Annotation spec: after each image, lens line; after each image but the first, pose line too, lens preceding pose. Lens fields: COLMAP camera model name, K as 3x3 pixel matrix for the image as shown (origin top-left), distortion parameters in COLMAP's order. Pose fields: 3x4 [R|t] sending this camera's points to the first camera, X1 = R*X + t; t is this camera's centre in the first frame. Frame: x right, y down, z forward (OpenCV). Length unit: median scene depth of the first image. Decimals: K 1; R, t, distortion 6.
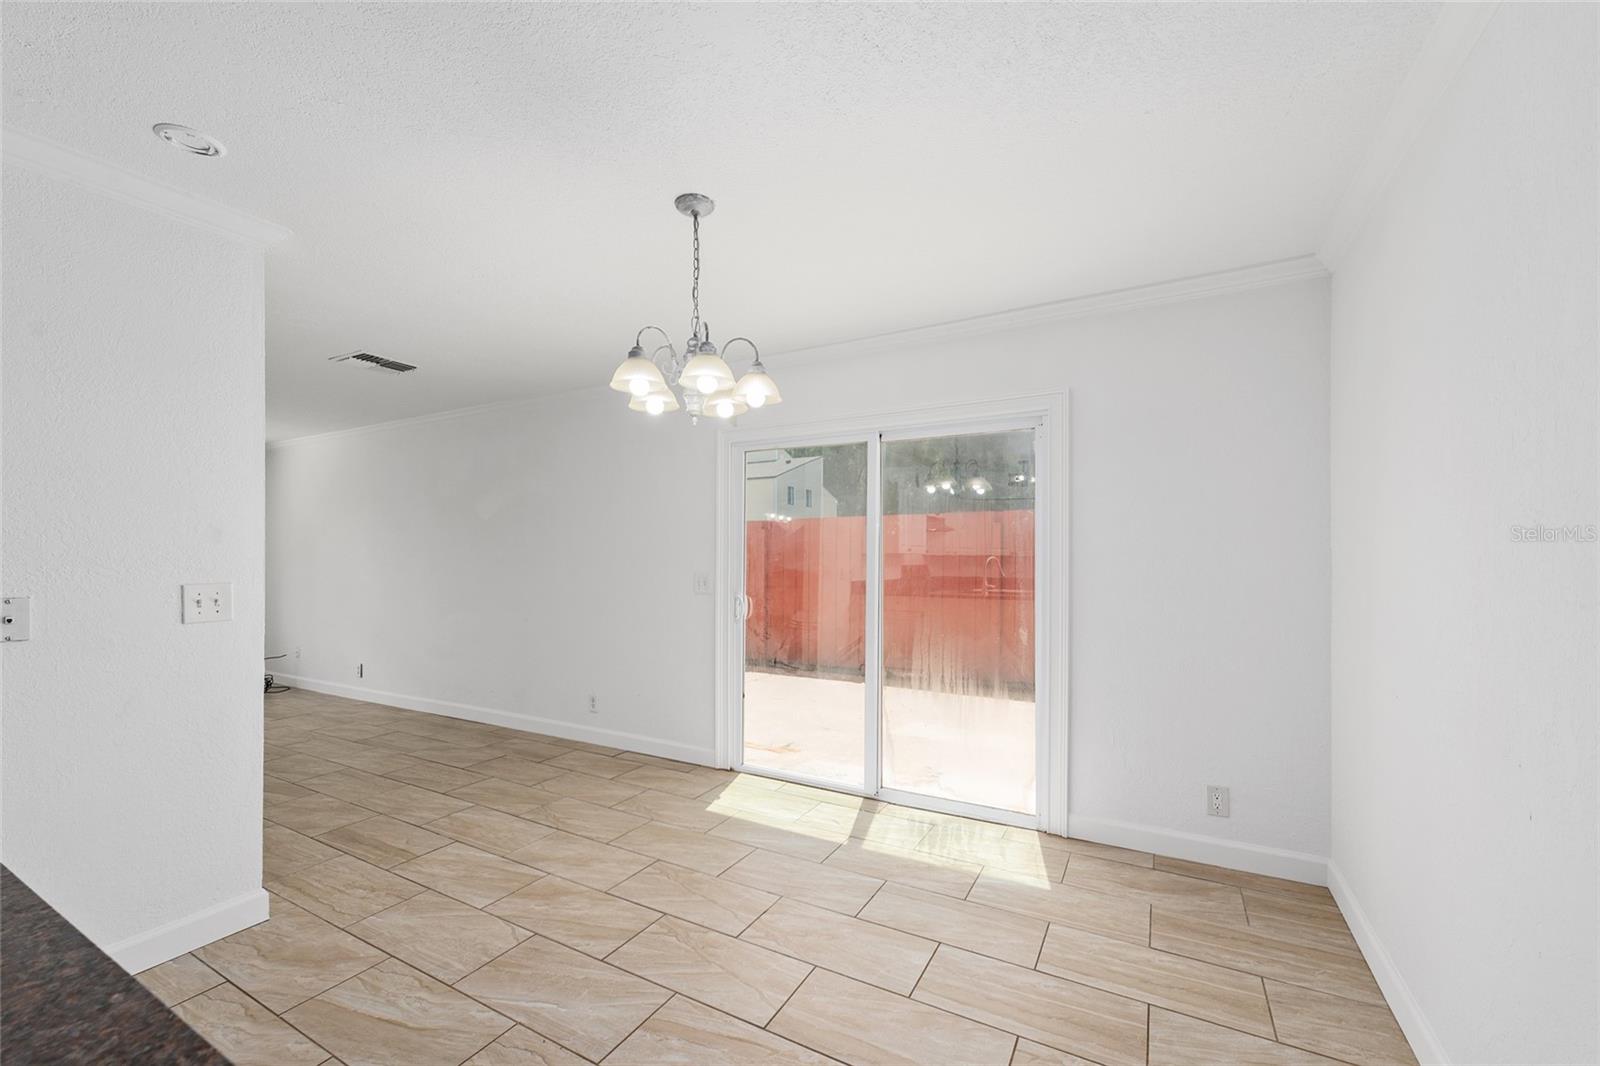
lens RADIAL K [[635.0, 0, 806.4], [0, 635.0, 545.3], [0, 0, 1]] dist [0.001536, -0.000312]
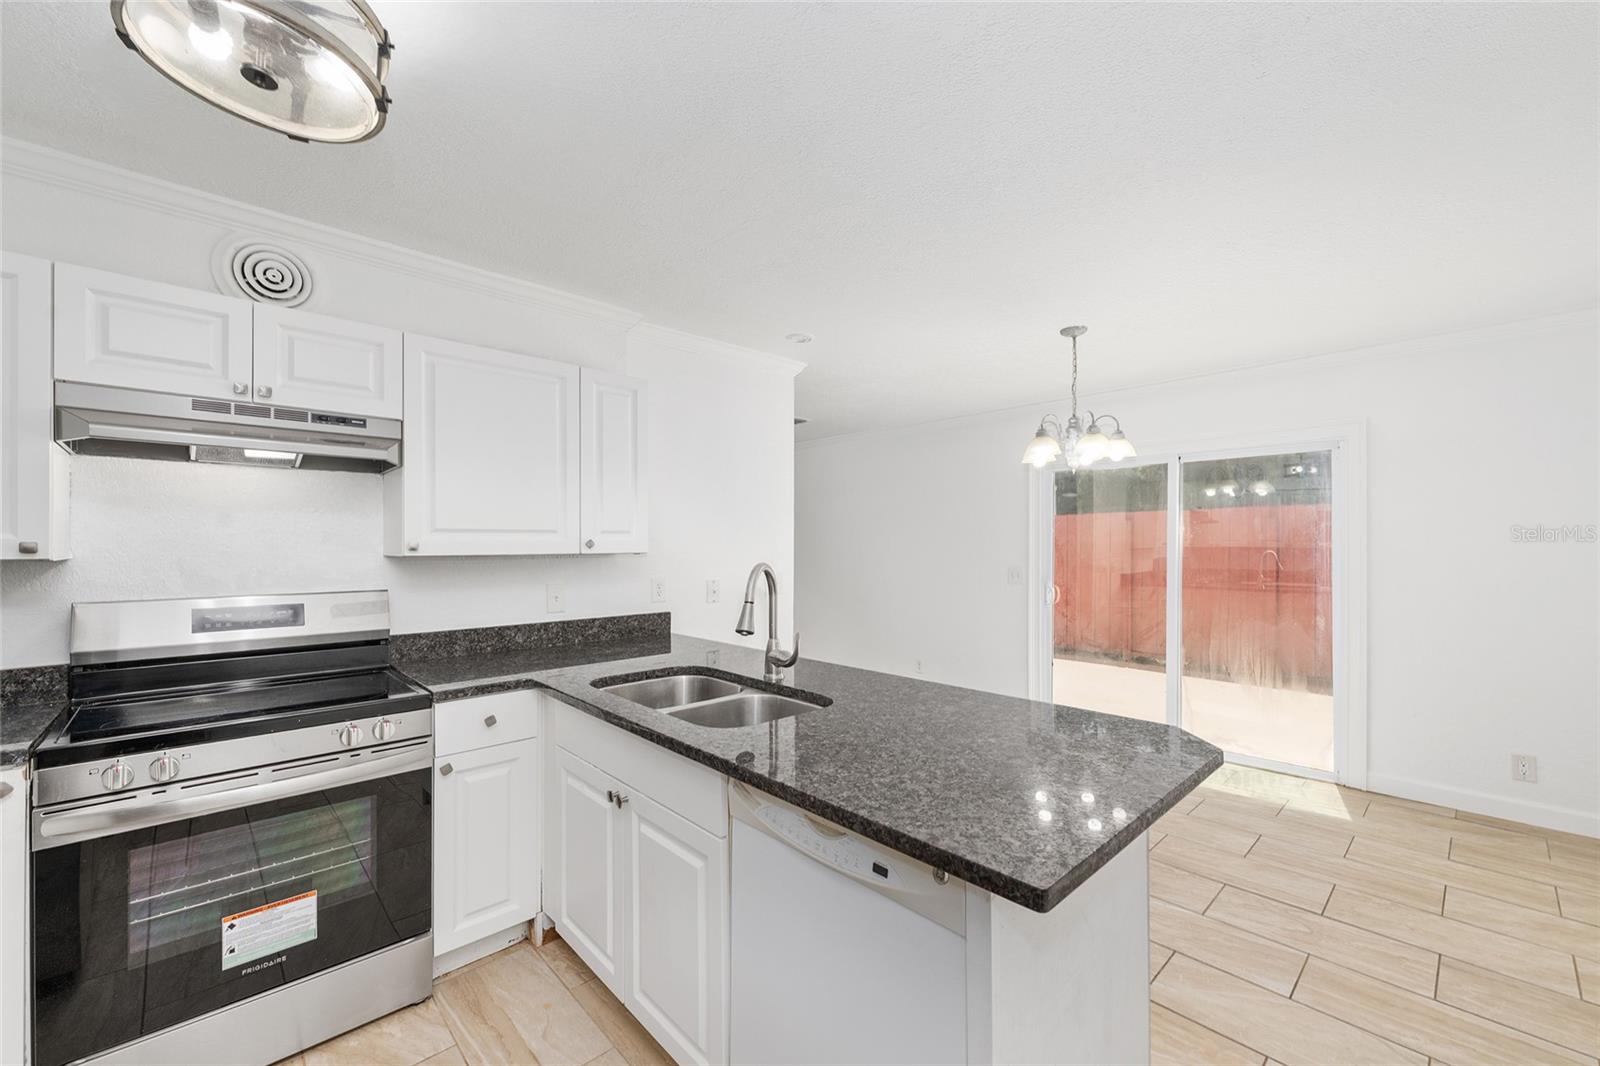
lens RADIAL K [[635.0, 0, 812.8], [0, 635.0, 536.0], [0, 0, 1]] dist [0.001536, -0.000312]
pose [[0.952387, -0.006013, -0.304831, -0.227052], [0.007538, 0.999964, 0.003827, -0.036838], [0.304797, -0.005942, 0.952399, -0.482120]]
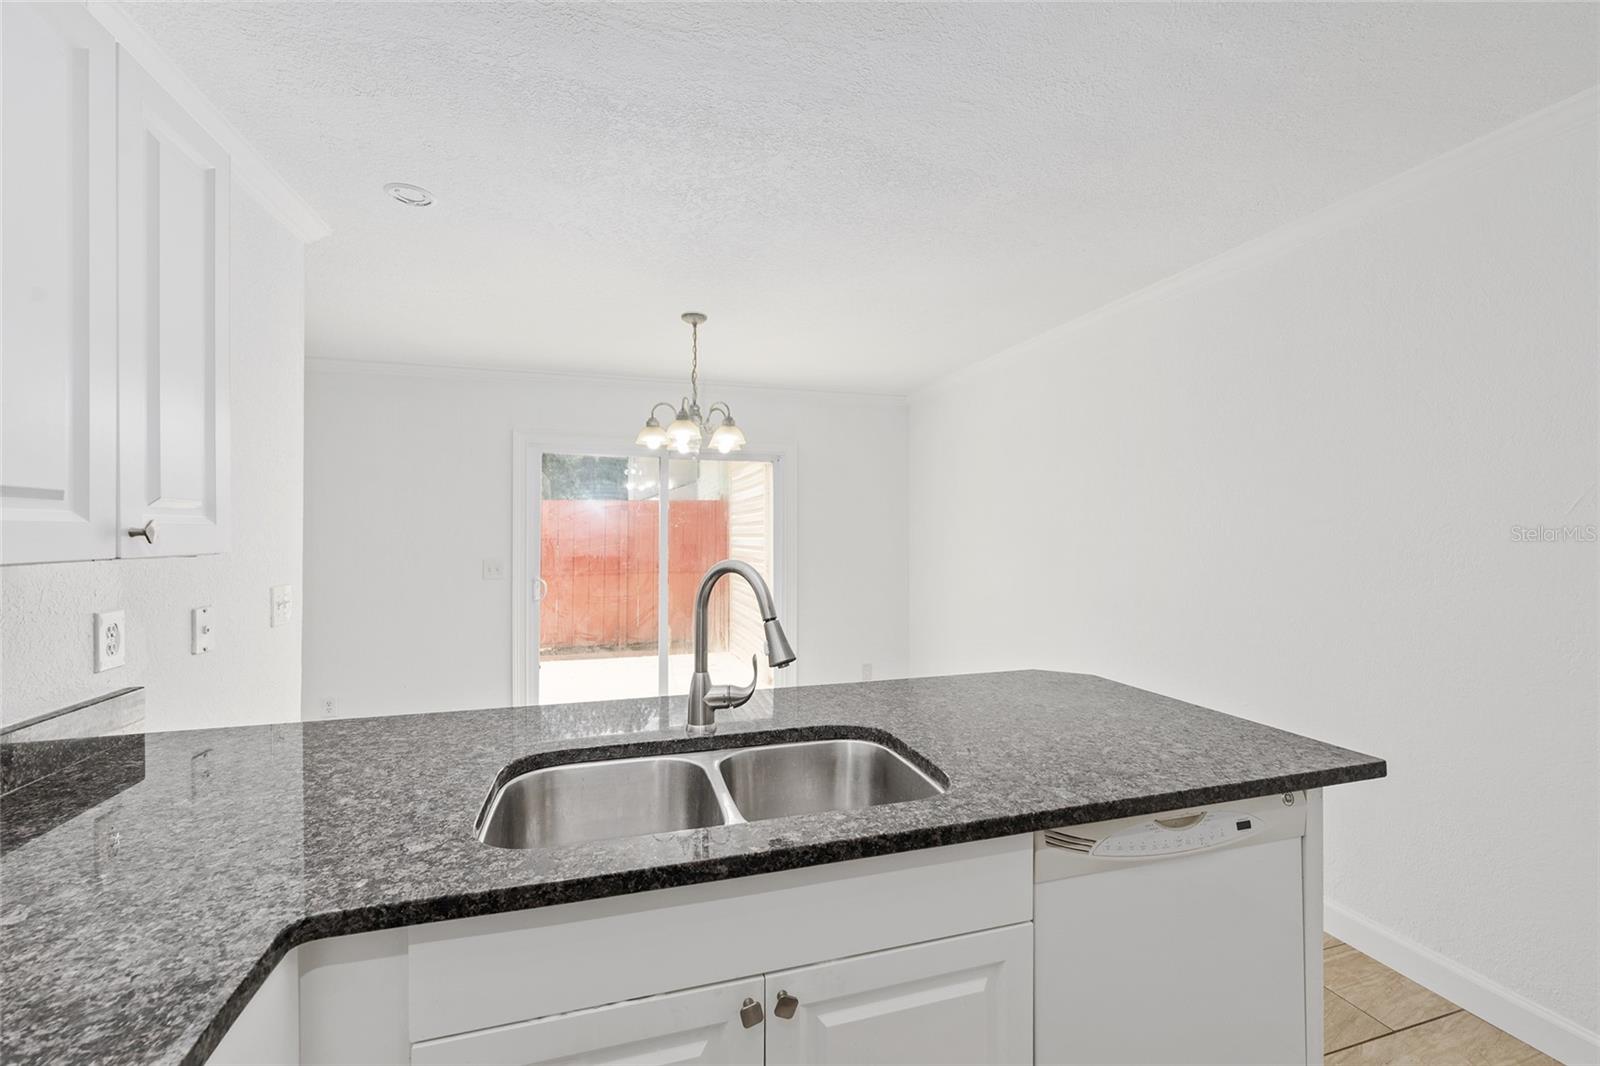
lens RADIAL K [[635.0, 0, 814.4], [0, 635.0, 539.5], [0, 0, 1]] dist [0.001536, -0.000312]
pose [[0.698671, -0.001946, 0.715441, -0.813374], [-0.017101, 0.999665, 0.019420, -0.032681], [-0.715239, -0.025803, 0.698403, -0.201586]]
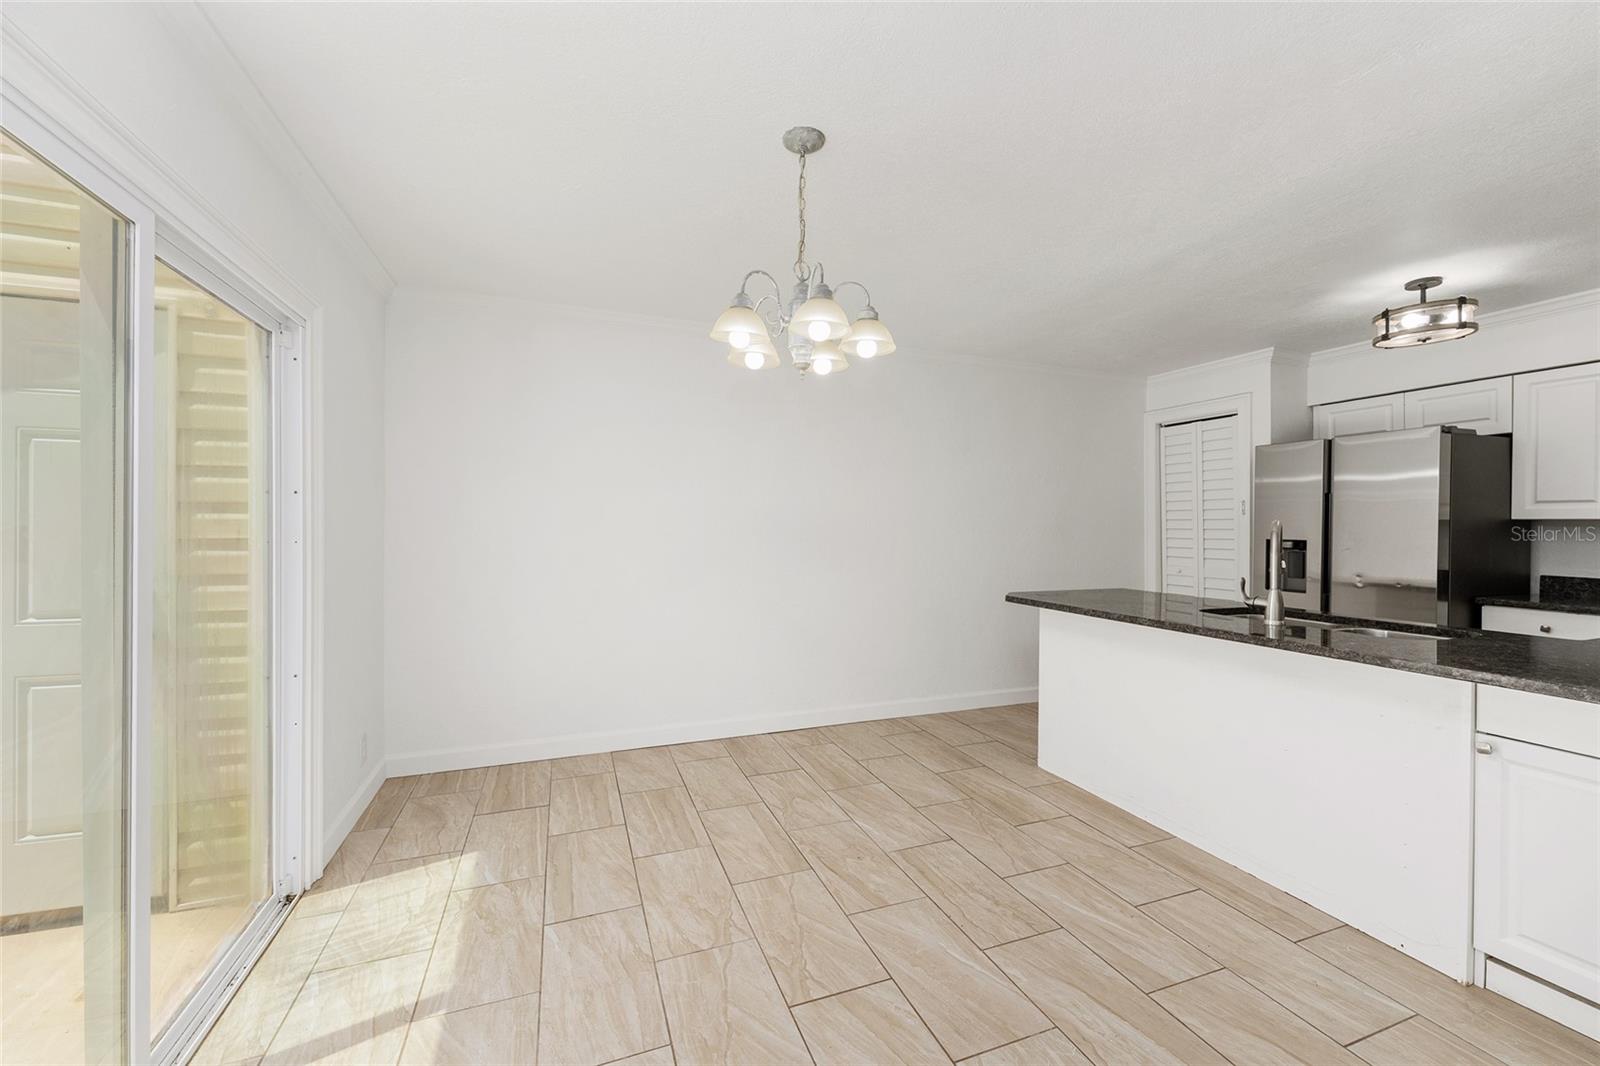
lens RADIAL K [[635.0, 0, 807.3], [0, 635.0, 533.3], [0, 0, 1]] dist [0.001536, -0.000312]
pose [[-0.762023, -0.010152, 0.647471, -0.573835], [-0.018898, 0.999800, -0.006565, 0.032278], [-0.647274, -0.017239, -0.762062, 1.265186]]
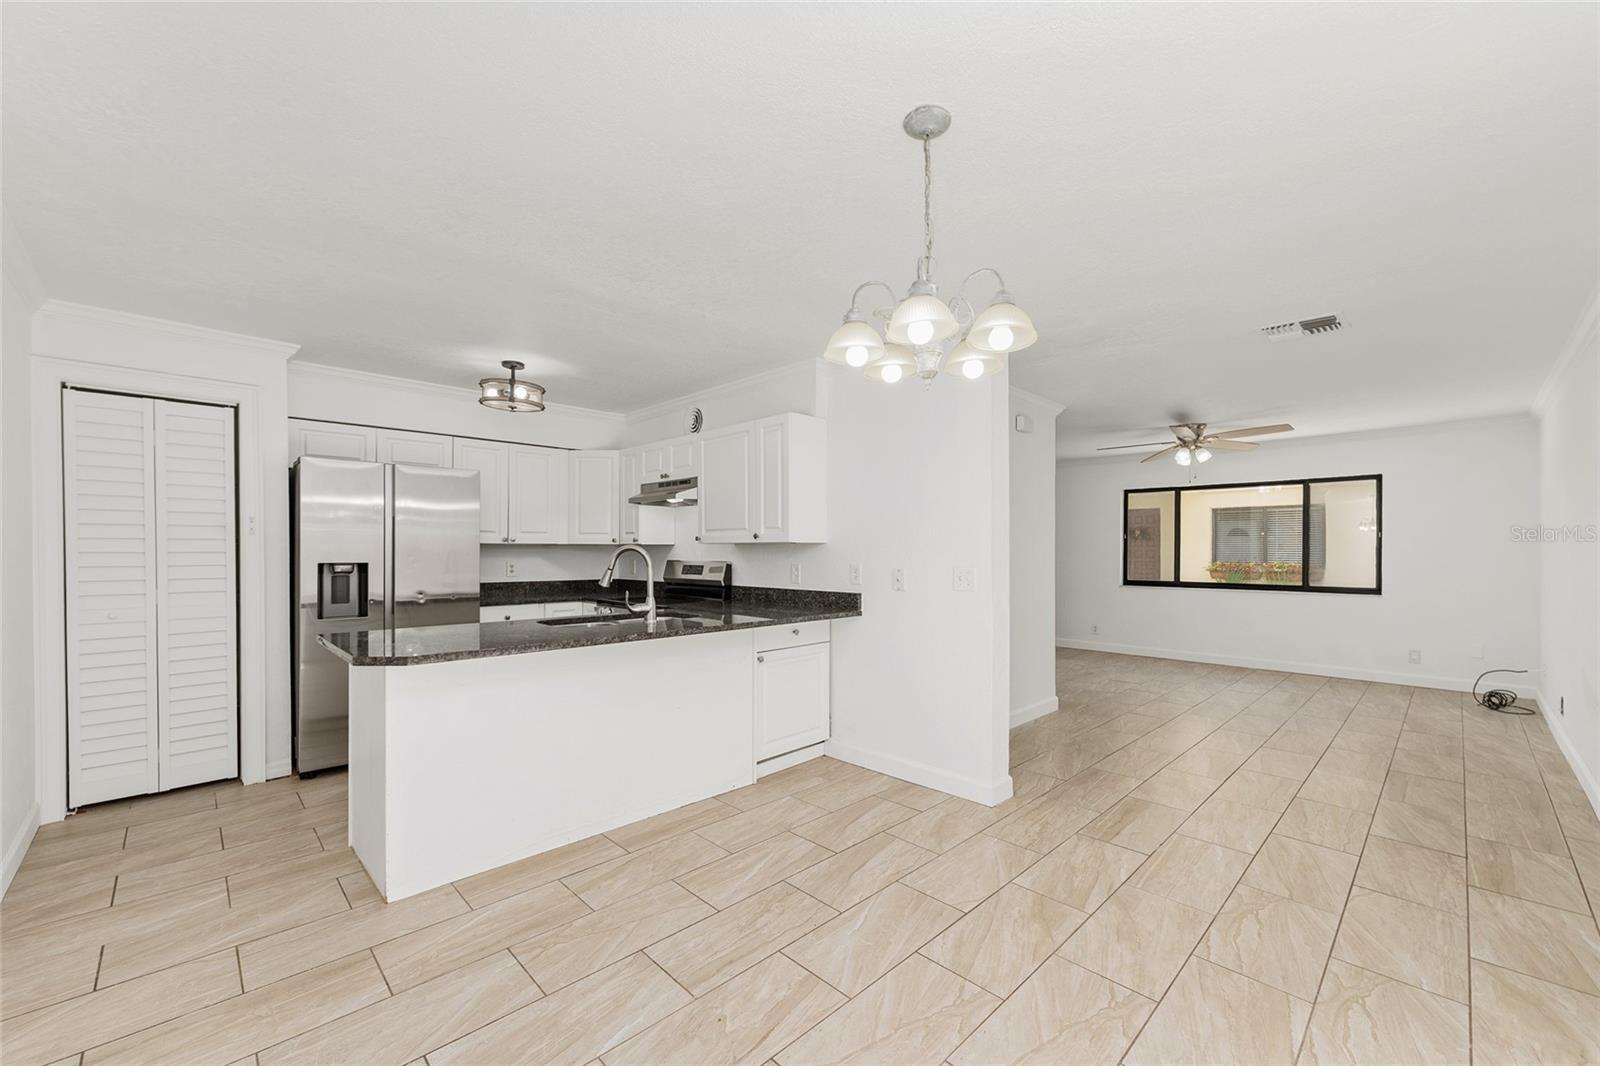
lens RADIAL K [[635.0, 0, 803.3], [0, 635.0, 551.5], [0, 0, 1]] dist [0.001536, -0.000312]
pose [[-0.294181, 0.002144, -0.955747, 0.492064], [0.019016, 0.999813, -0.003610, 0.017231], [0.955561, -0.019237, -0.294167, 0.818640]]
